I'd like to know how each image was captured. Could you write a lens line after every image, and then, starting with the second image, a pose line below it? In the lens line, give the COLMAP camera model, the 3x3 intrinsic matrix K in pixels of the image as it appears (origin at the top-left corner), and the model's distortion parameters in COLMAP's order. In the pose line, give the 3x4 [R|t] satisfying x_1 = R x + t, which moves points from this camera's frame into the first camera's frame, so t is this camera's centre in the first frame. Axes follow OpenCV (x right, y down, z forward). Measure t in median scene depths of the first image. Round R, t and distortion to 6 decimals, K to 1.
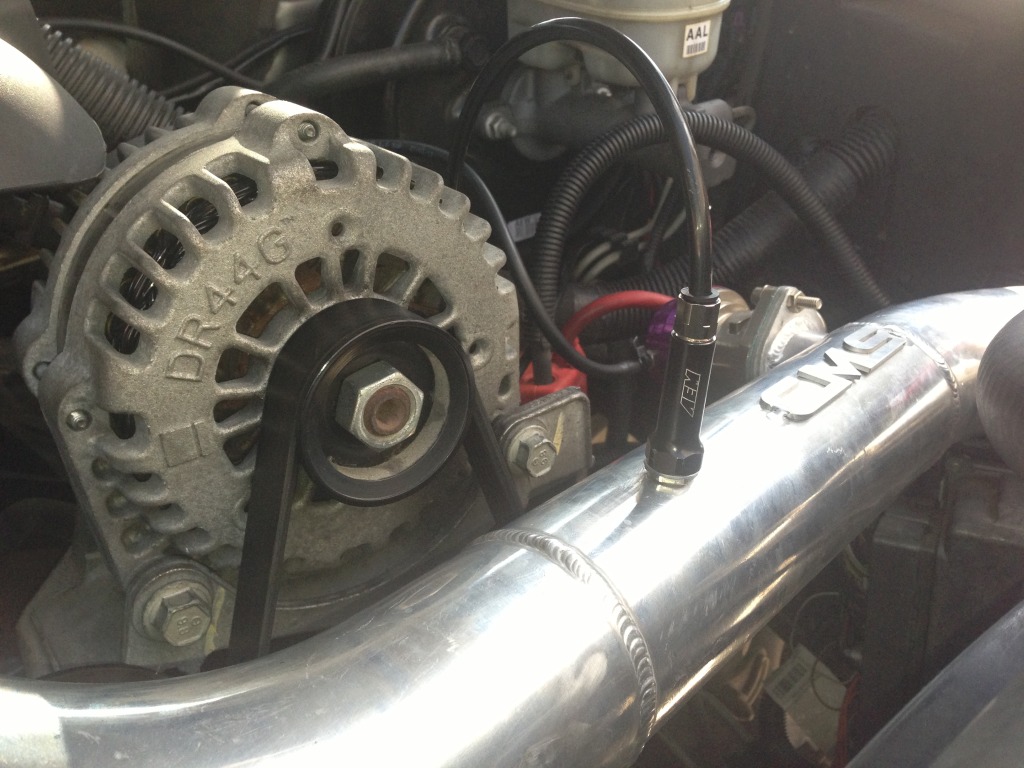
lens RADIAL K [[987.0, 0, 510.8], [0, 987.0, 357.6], [0, 0, 1]] dist [0.073756, 0.010214]
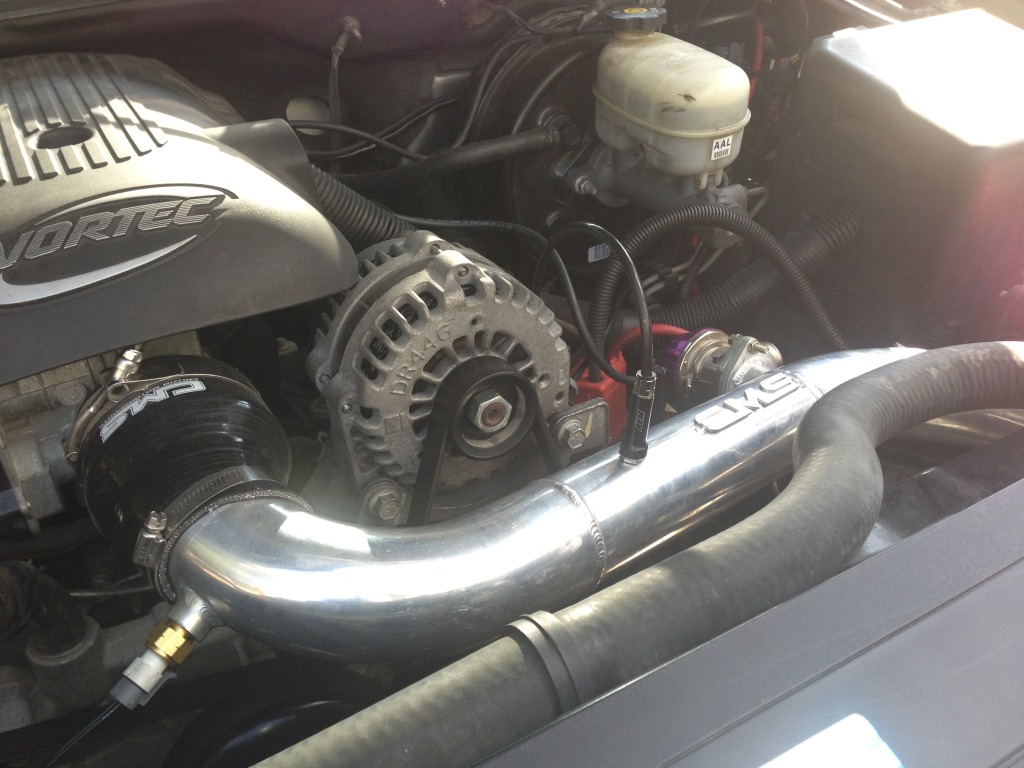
lens RADIAL K [[987.0, 0, 510.8], [0, 987.0, 357.6], [0, 0, 1]] dist [0.073756, 0.010214]
pose [[0.992139, 0.072577, -0.101941, 0.101320], [-0.065217, 0.995141, 0.073770, -0.201562], [0.106800, -0.066542, 0.992051, -0.929192]]
